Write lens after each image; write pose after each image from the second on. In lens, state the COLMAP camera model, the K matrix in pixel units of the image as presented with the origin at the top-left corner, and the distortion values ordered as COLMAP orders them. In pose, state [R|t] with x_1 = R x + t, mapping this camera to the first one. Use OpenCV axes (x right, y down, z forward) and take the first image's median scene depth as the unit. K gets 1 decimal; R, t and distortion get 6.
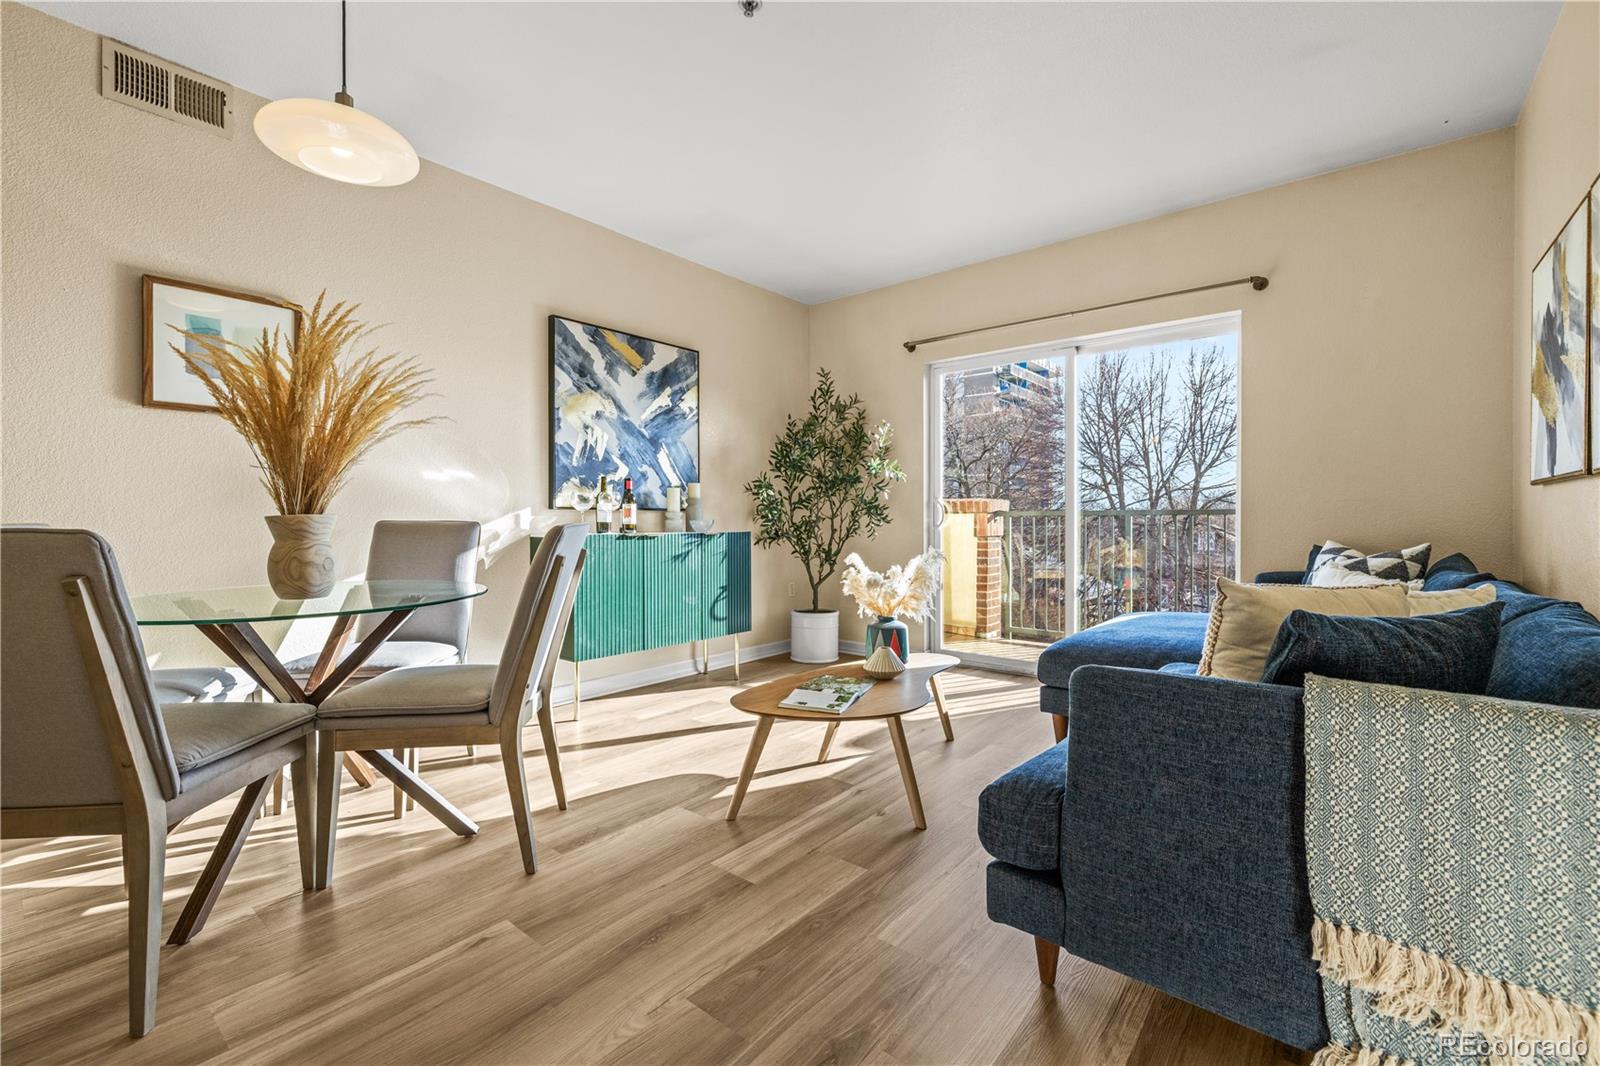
lens RADIAL K [[681.3, 0, 798.3], [0, 681.3, 523.6], [0, 0, 1]] dist [-0.000770, -0.000025]
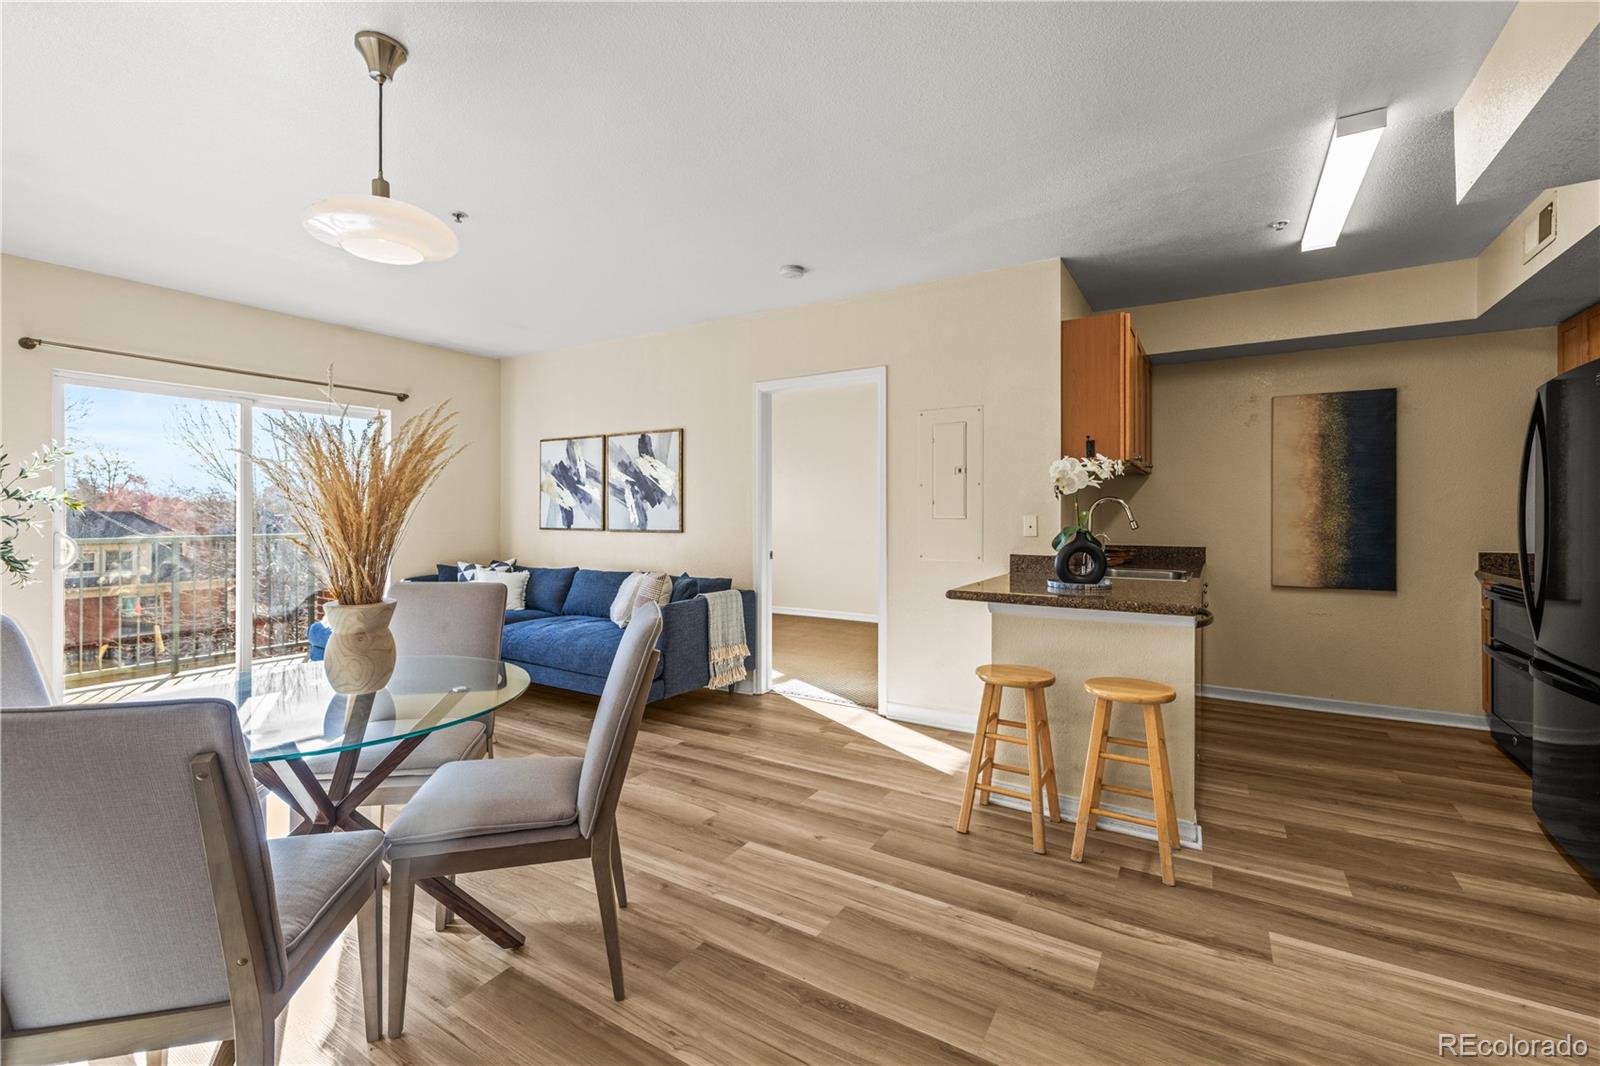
lens RADIAL K [[681.1, 0, 796.0], [0, 681.1, 513.8], [0, 0, 1]] dist [0.000145, 0.000103]
pose [[-0.140716, 0.000587, 0.990050, -0.838040], [0.005187, 0.999987, 0.000144, -0.062665], [-0.990036, 0.005156, -0.140717, 0.256936]]
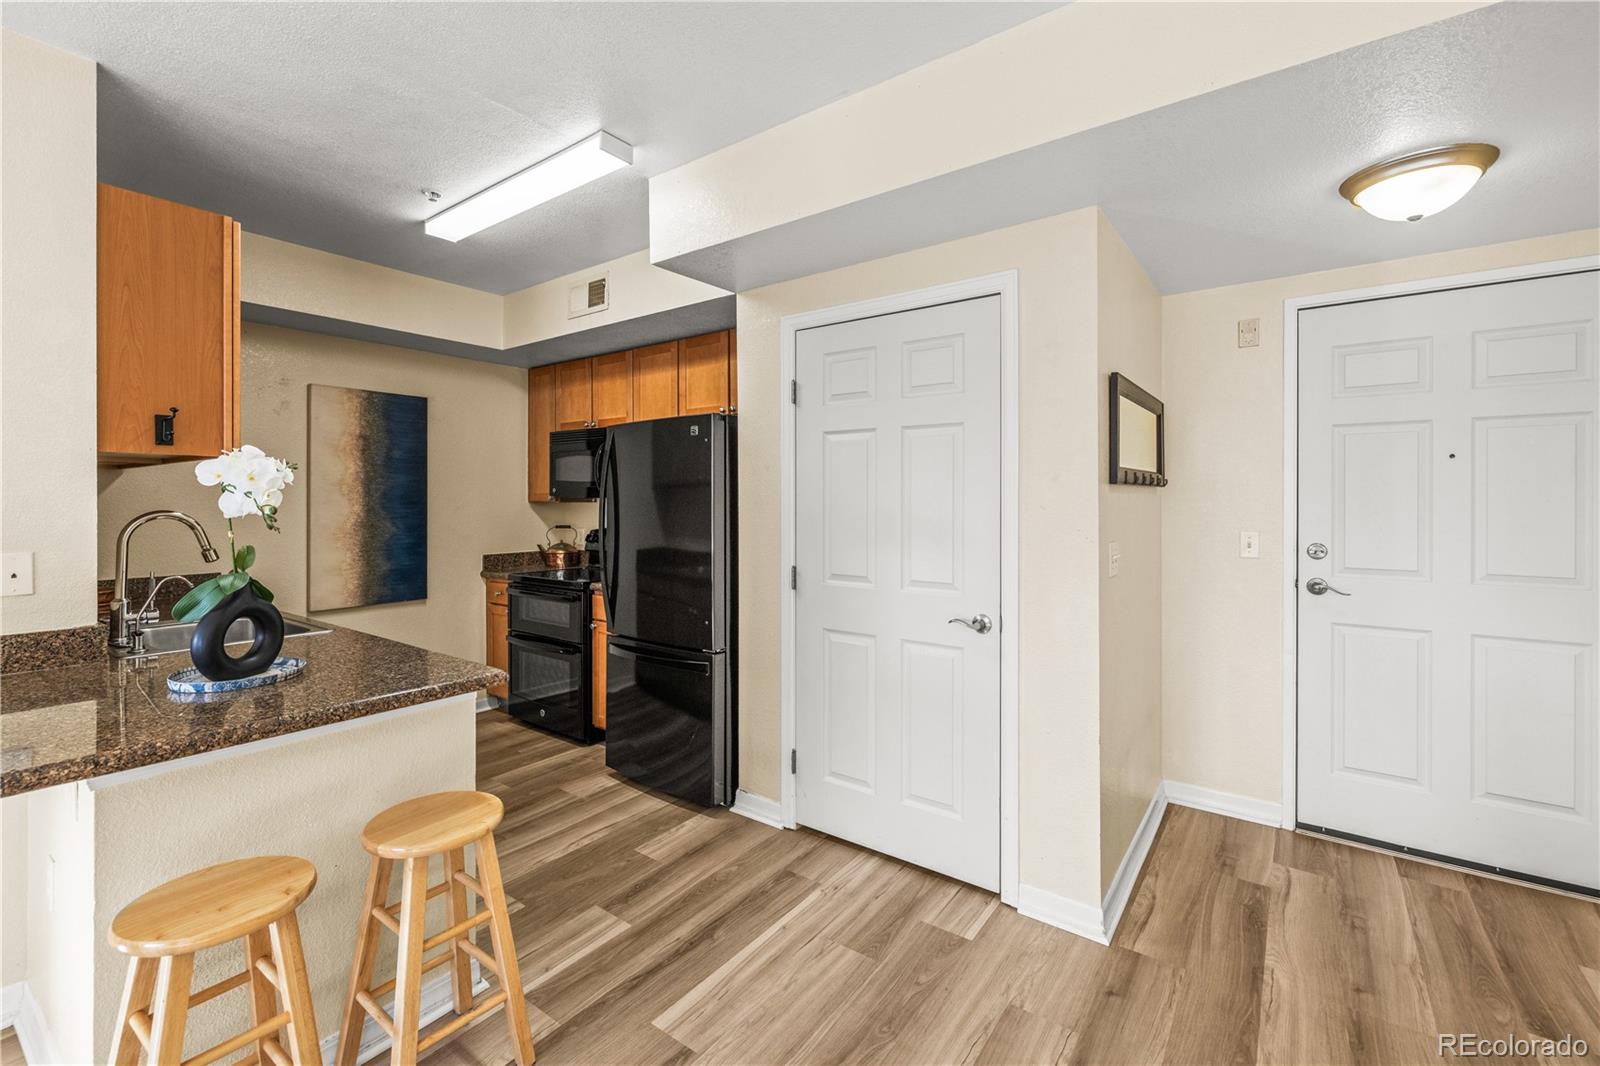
lens RADIAL K [[683.7, 0, 796.7], [0, 683.7, 506.6], [0, 0, 1]] dist [-0.000573, -0.000117]
pose [[-0.998248, -0.001163, -0.059153, -0.467150], [-0.001877, 0.999926, 0.012018, -0.093786], [0.059134, 0.012108, -0.998177, 0.287742]]
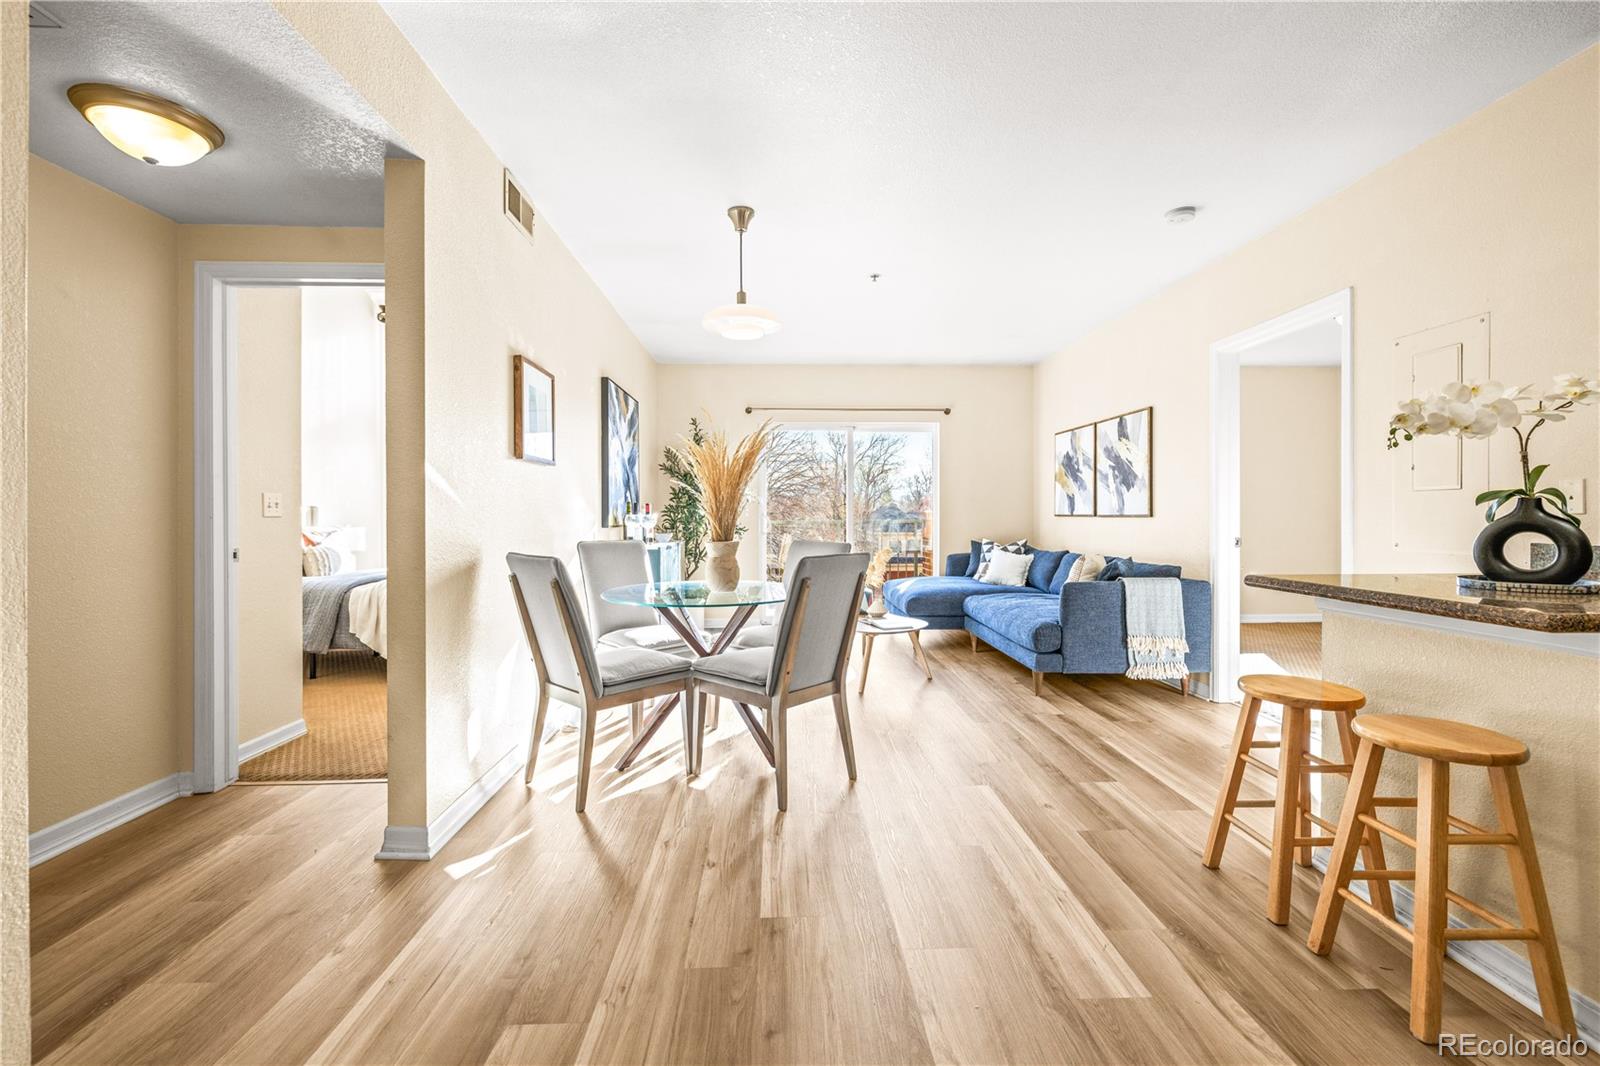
lens RADIAL K [[676.3, 0, 794.6], [0, 676.3, 518.3], [0, 0, 1]] dist [-0.000905, 0.000003]
pose [[0.750879, -0.004423, 0.660425, -0.806572], [0.006146, 0.999981, -0.000291, -0.031383], [-0.660412, 0.004277, 0.750892, -0.167939]]
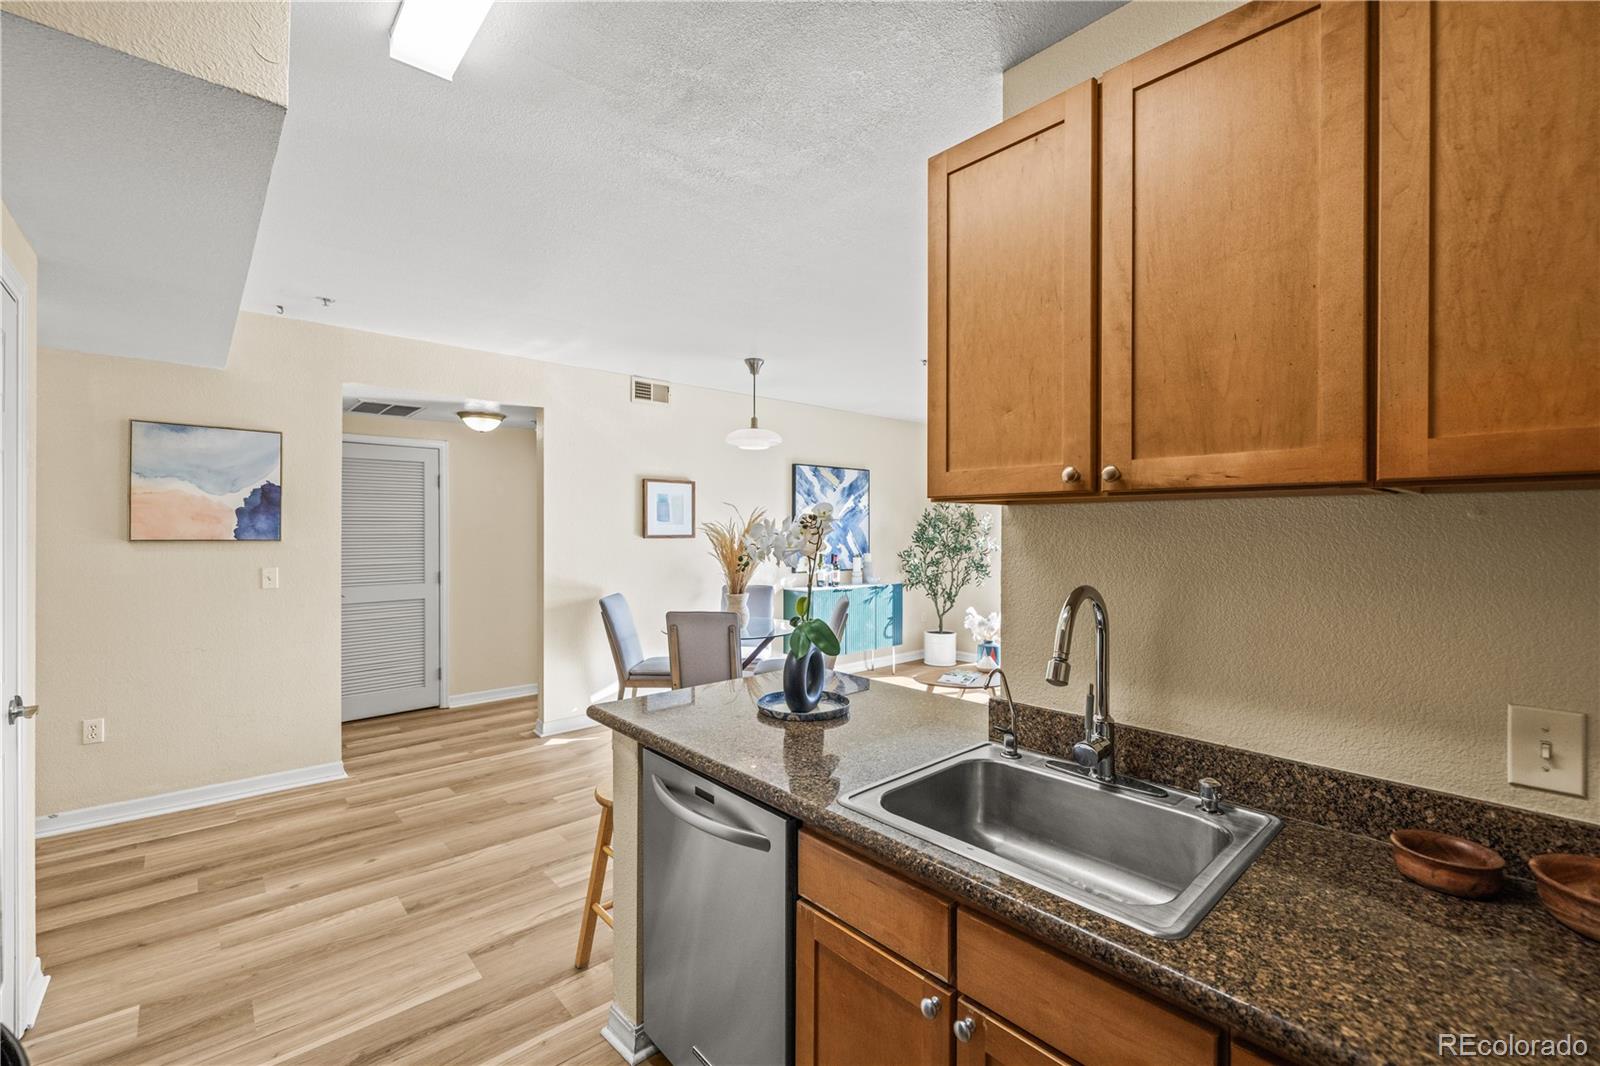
lens RADIAL K [[677.0, 0, 800.0], [0, 677.0, 533.0], [0, 0, 1]] dist [-0.001415, -0.000135]
pose [[0.989551, 0.003185, -0.144150, -0.080169], [-0.003137, 0.999995, 0.000561, -0.109229], [0.144151, -0.000103, 0.989556, -0.634225]]
